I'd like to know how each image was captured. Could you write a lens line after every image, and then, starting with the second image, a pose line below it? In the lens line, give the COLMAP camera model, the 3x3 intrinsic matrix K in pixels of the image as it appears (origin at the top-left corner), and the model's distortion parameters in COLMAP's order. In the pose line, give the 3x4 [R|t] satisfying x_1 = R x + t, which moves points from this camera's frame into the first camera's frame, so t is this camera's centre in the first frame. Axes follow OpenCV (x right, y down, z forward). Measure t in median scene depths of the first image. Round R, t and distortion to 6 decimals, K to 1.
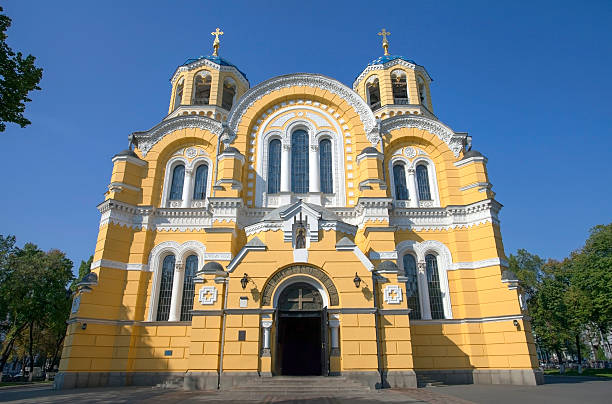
lens RADIAL K [[404.7, 0, 306.0], [0, 404.7, 202.0], [0, 0, 1]] dist [-0.038238, 0.000424]
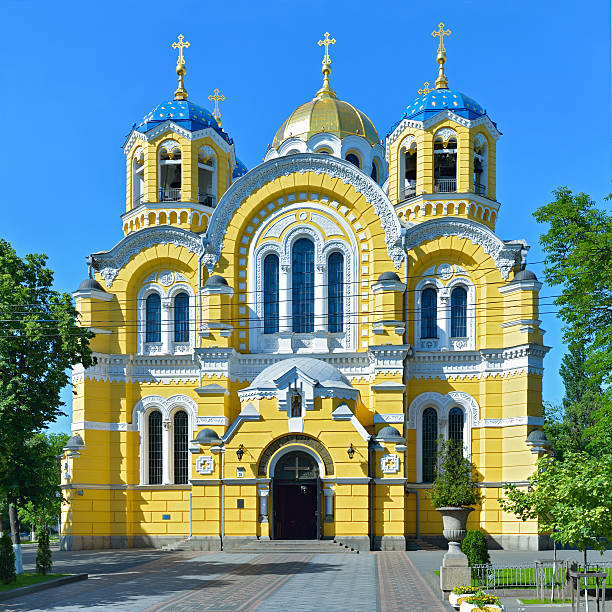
lens RADIAL K [[1365.7, 0, 306.0], [0, 1365.7, 306.0], [0, 0, 1]] dist [-0.087006, -0.350170]
pose [[0.994578, -0.016386, -0.102694, 0.272008], [0.038358, 0.975681, 0.215814, -0.660015], [0.096660, -0.218583, 0.971019, -1.643394]]
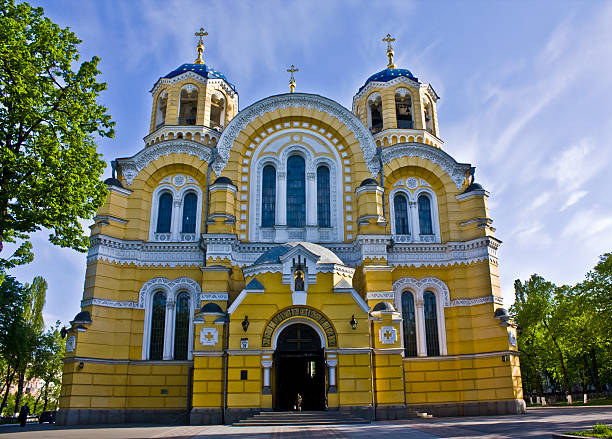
lens RADIAL K [[537.8, 0, 335.5], [0, 537.8, 220.4], [0, 0, 1]] dist [-0.122925, -0.000714]
pose [[0.996569, 0.008817, 0.082299, -0.027024], [-0.012997, 0.998645, 0.050394, -0.101617], [-0.081744, -0.051291, 0.995333, -0.263799]]
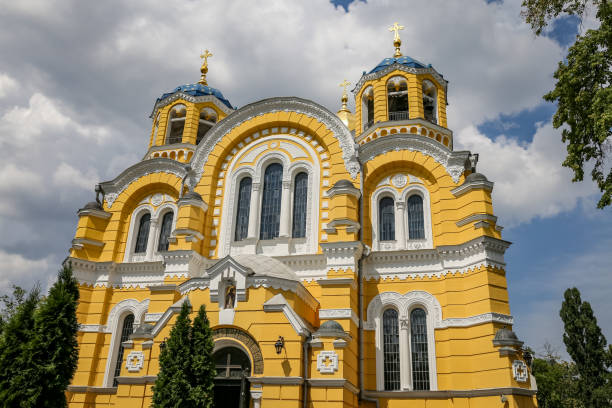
lens RADIAL K [[527.1, 0, 314.4], [0, 527.1, 201.8], [0, 0, 1]] dist [-0.040913, 0.006153]
pose [[0.970271, -0.067890, -0.232302, 0.352869], [0.058115, 0.997122, -0.048677, -0.041515], [0.234938, 0.033730, 0.971425, -0.072787]]
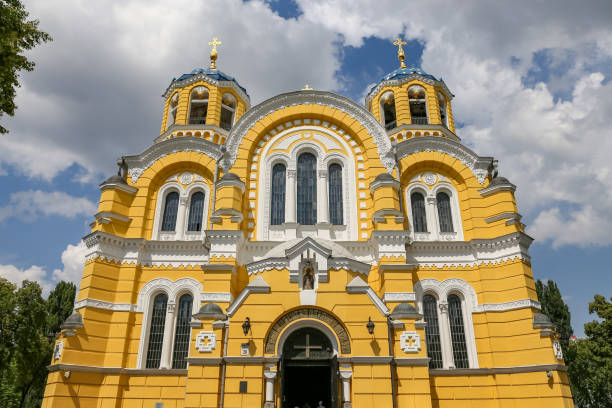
lens RADIAL K [[480.3, 0, 307.1], [0, 480.3, 191.4], [0, 0, 1]] dist [-0.060721, 0.008253]
pose [[0.999955, 0.002369, -0.009135, -0.004919], [-0.002943, 0.997989, -0.063326, -0.028232], [0.008967, 0.063350, 0.997951, -0.064459]]
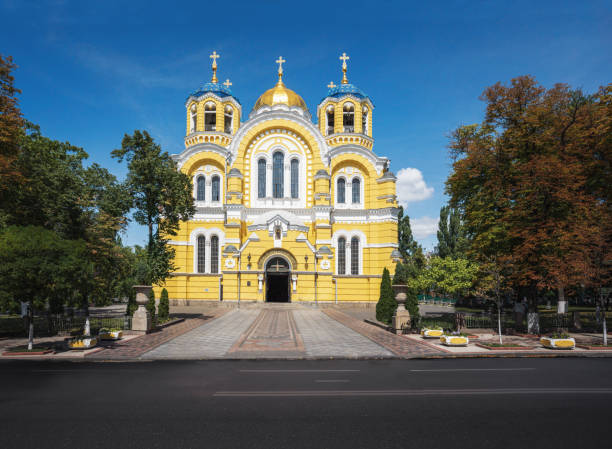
lens RADIAL K [[428.4, 0, 284.8], [0, 428.4, 272.5], [0, 0, 1]] dist [0.002007, 0.001419]
pose [[0.999914, 0.013115, 0.000463, 0.015358], [-0.012517, 0.942574, 0.333763, -0.315540], [0.003941, -0.333740, 0.942657, -0.721130]]
